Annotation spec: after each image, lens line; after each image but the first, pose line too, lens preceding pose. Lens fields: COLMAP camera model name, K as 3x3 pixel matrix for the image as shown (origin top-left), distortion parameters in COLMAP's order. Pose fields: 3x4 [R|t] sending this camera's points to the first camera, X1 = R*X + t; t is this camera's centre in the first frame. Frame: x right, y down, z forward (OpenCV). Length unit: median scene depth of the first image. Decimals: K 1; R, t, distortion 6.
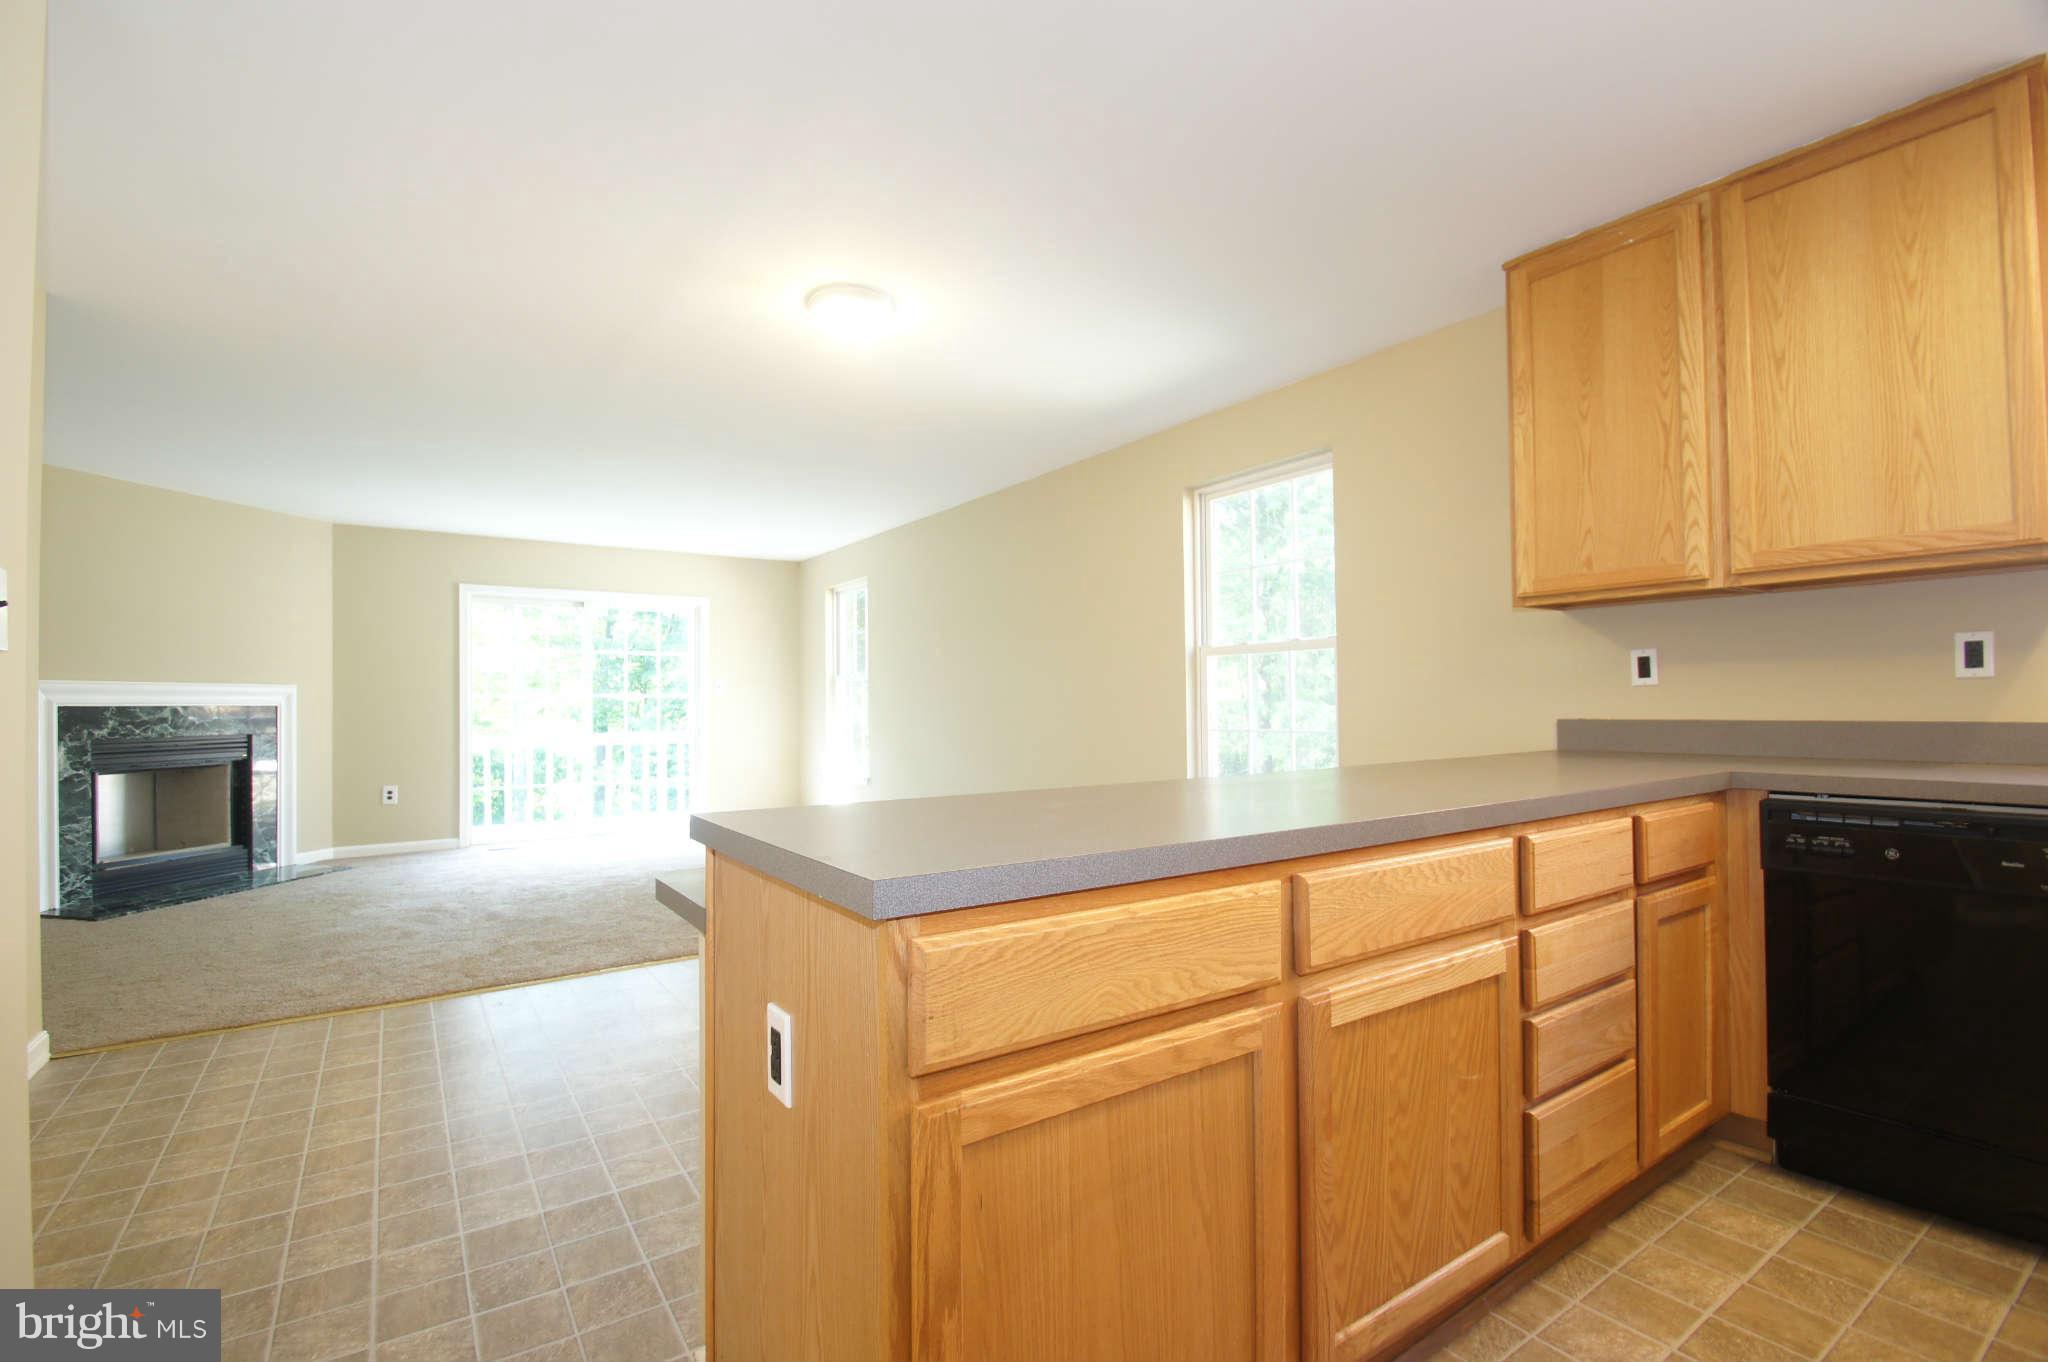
lens RADIAL K [[901.6, 0, 975.4], [0, 901.6, 691.6], [0, 0, 1]] dist [0.004604, -0.012654]
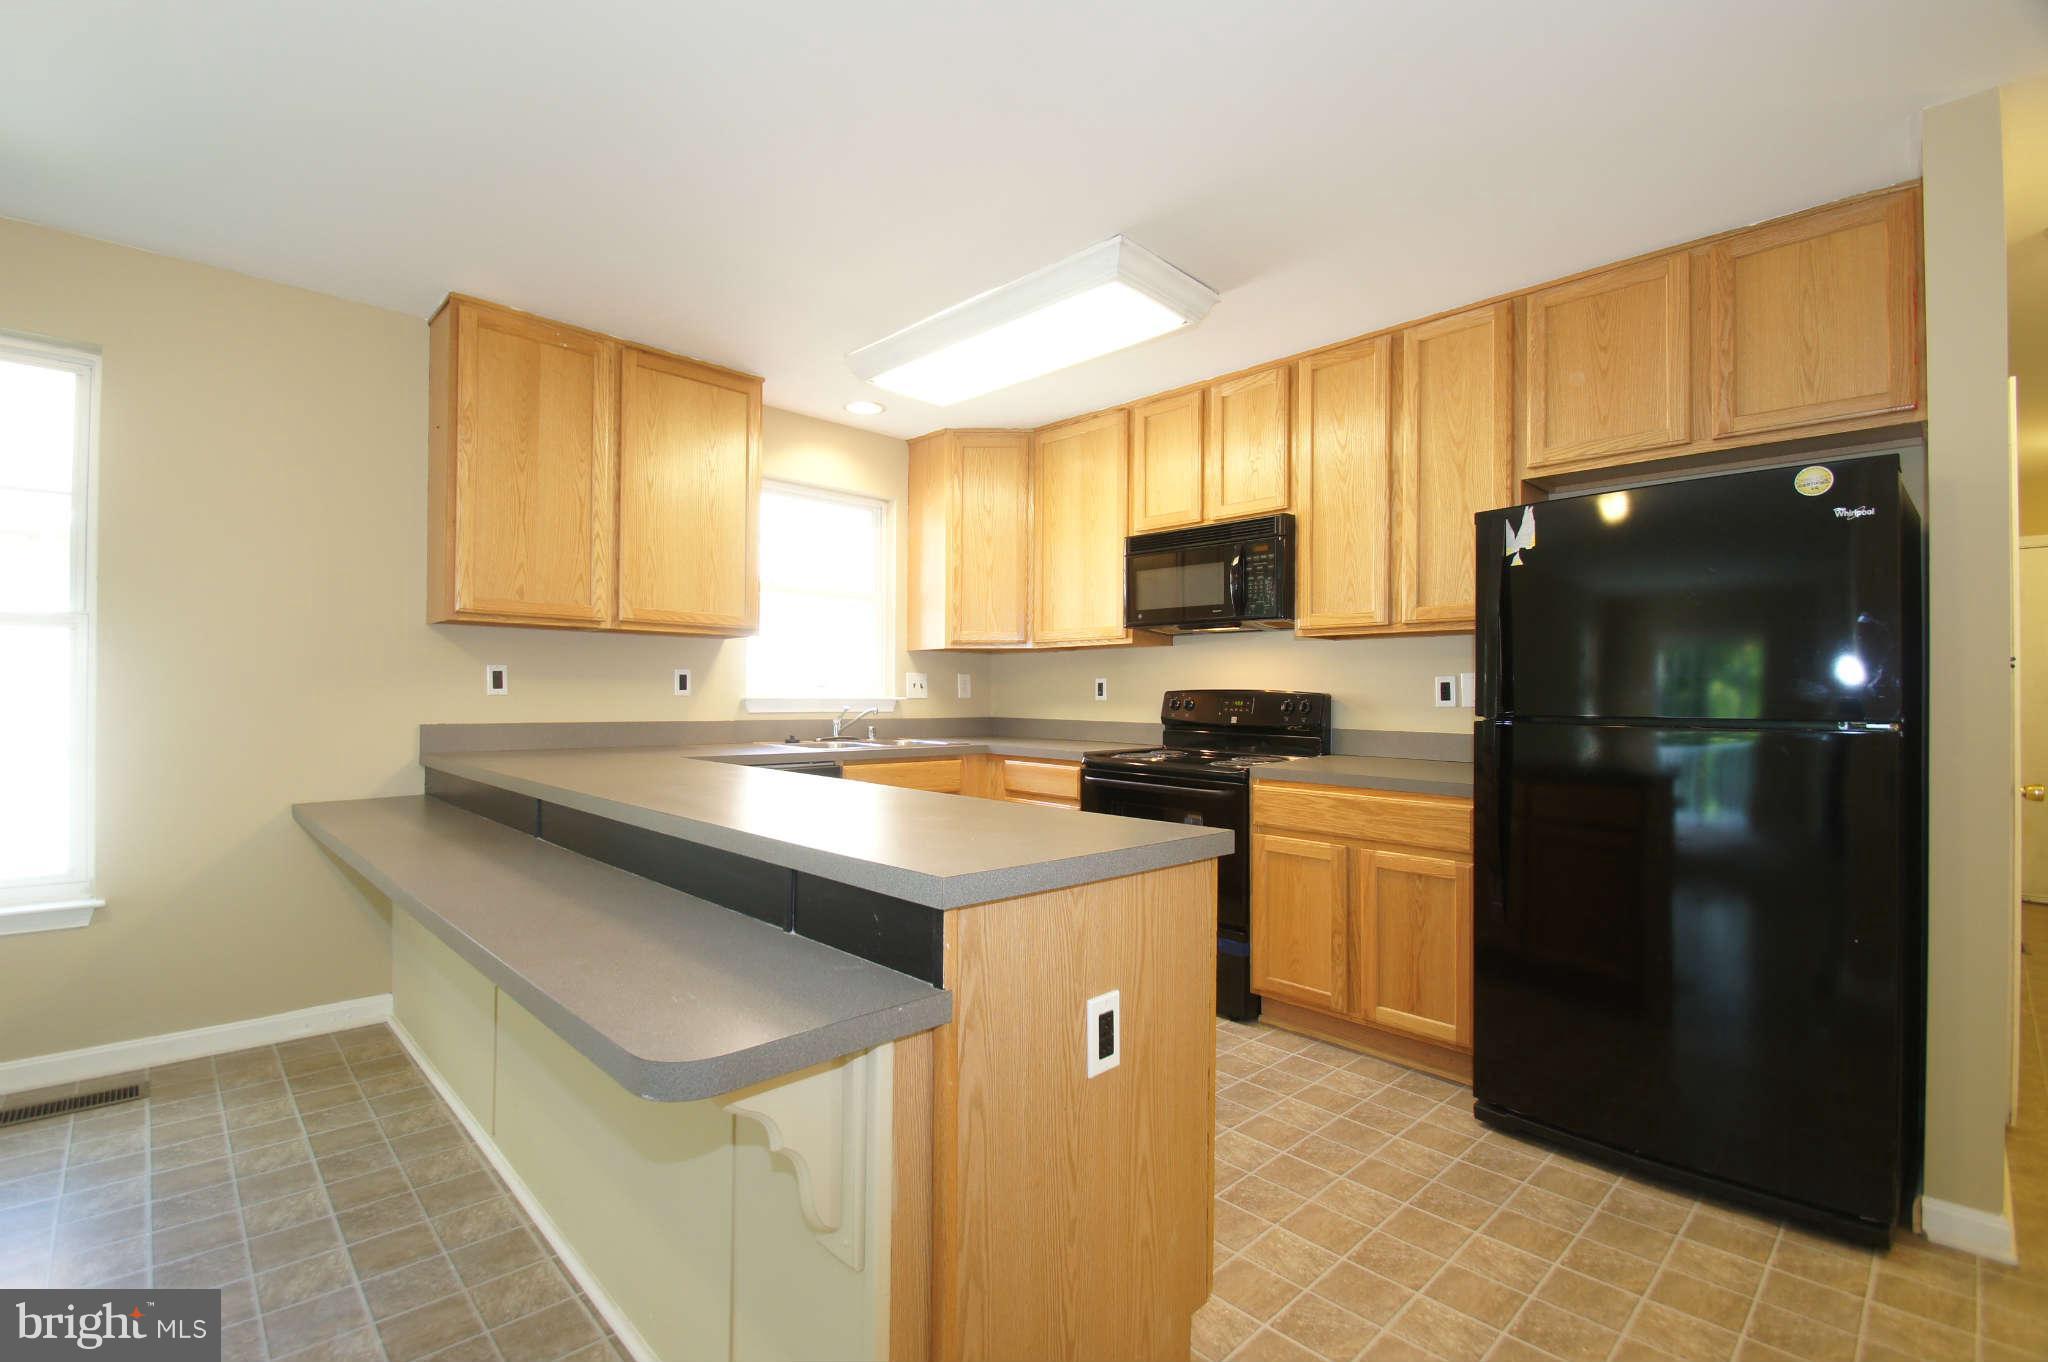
lens RADIAL K [[901.6, 0, 989.8], [0, 901.6, 685.0], [0, 0, 1]] dist [0.004604, -0.012654]
pose [[-0.179336, 0.021301, 0.983557, -0.328716], [-0.022444, 0.999417, -0.025736, -0.002344], [-0.983532, -0.026690, -0.178753, 0.333600]]
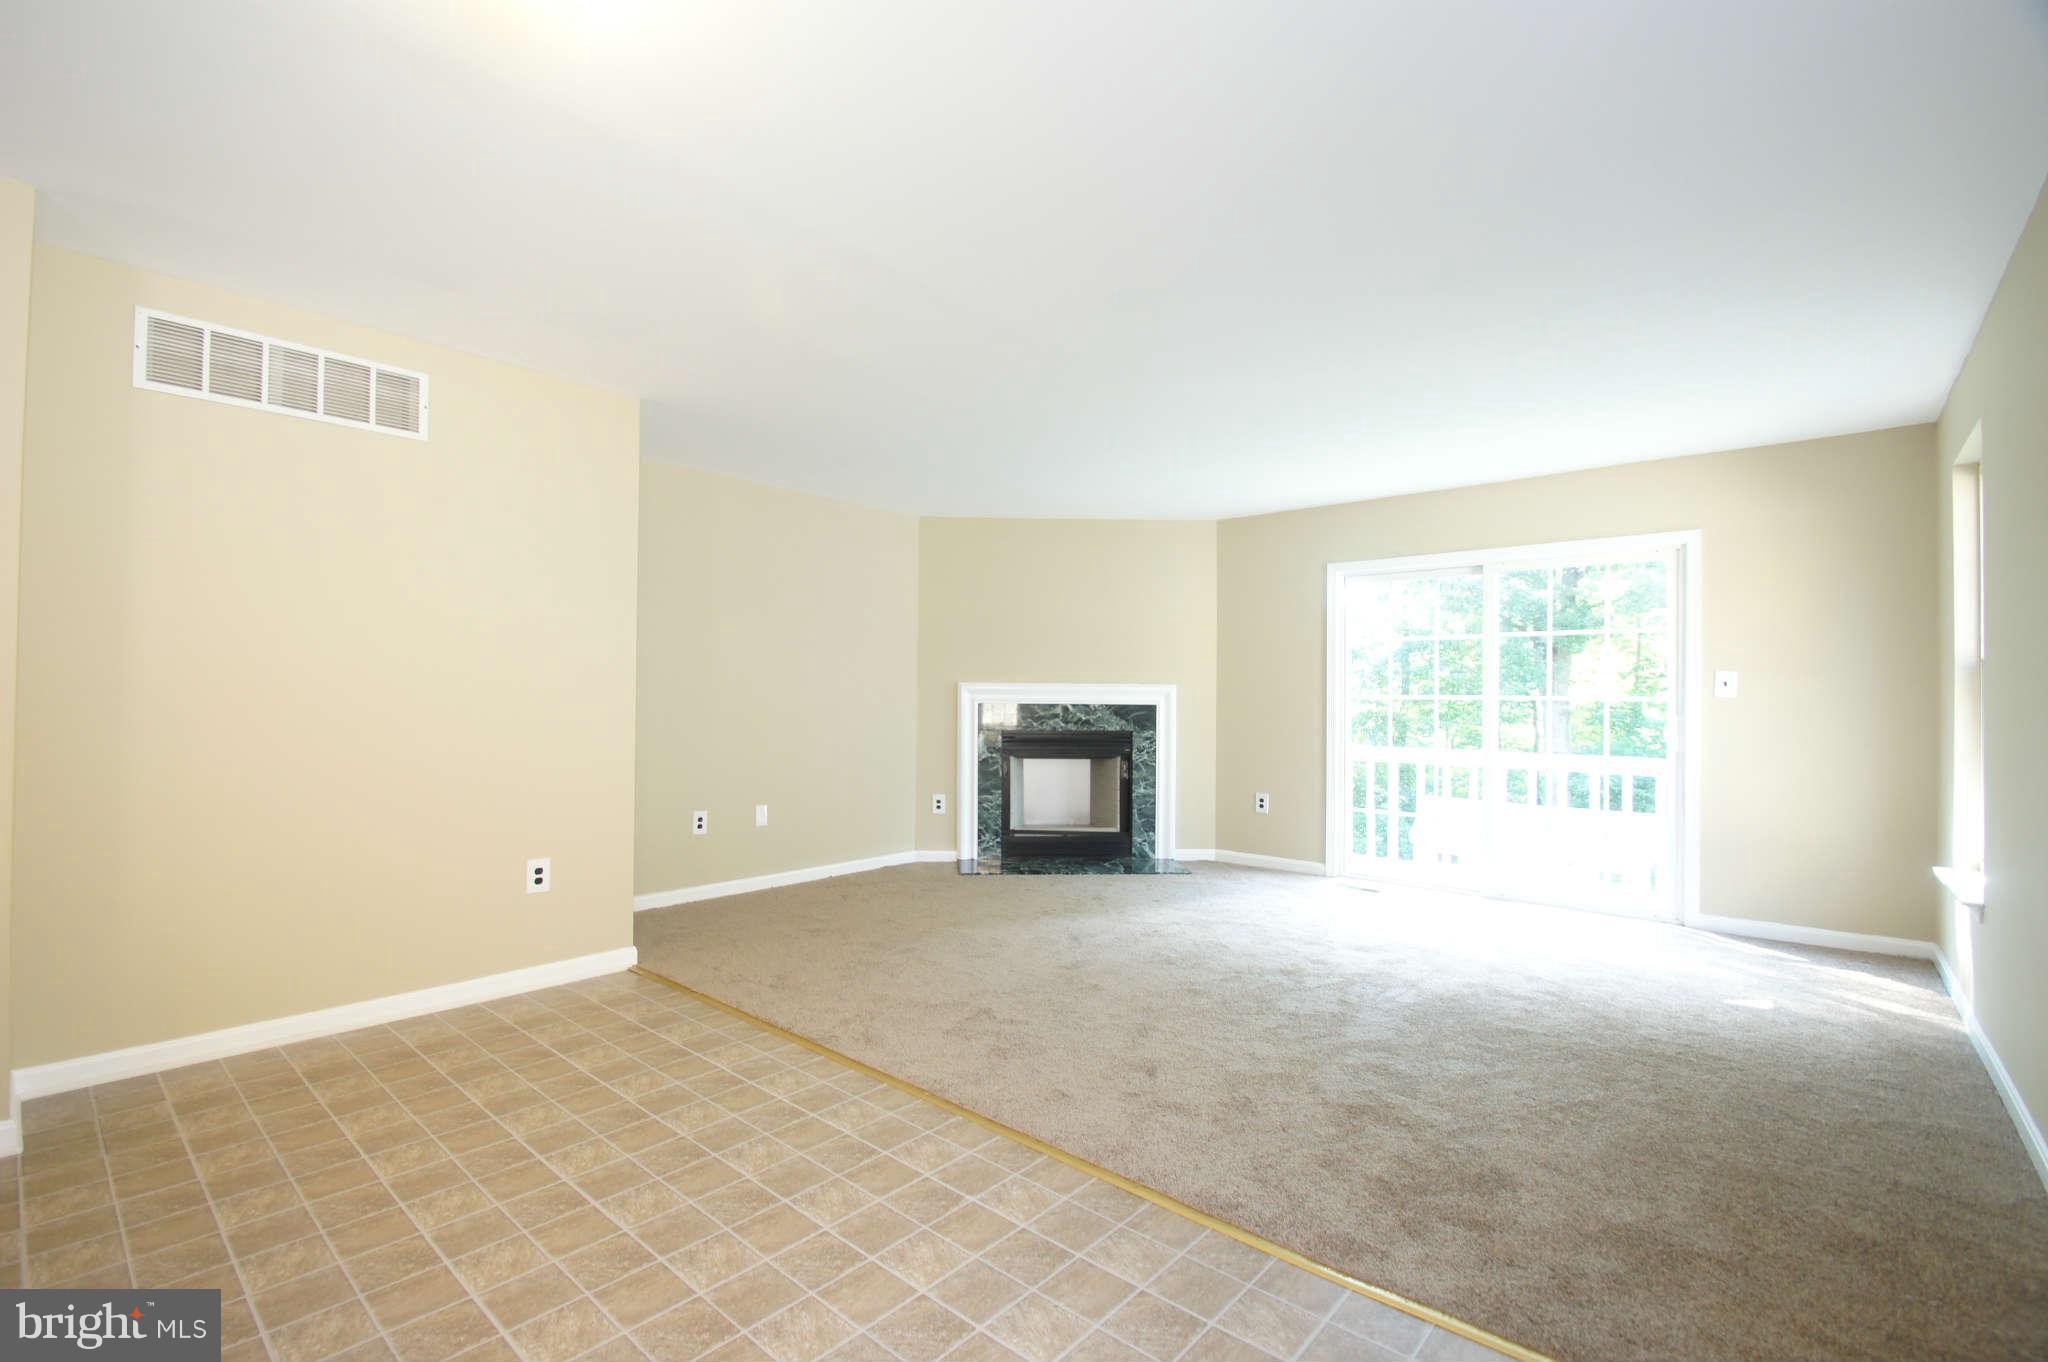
lens RADIAL K [[901.6, 0, 996.5], [0, 901.6, 686.8], [0, 0, 1]] dist [0.004604, -0.012654]
pose [[0.259170, 0.000231, -0.965832, 0.239085], [0.000784, 1.000000, 0.000449, -0.007059], [0.965831, -0.000874, 0.259170, 0.692716]]
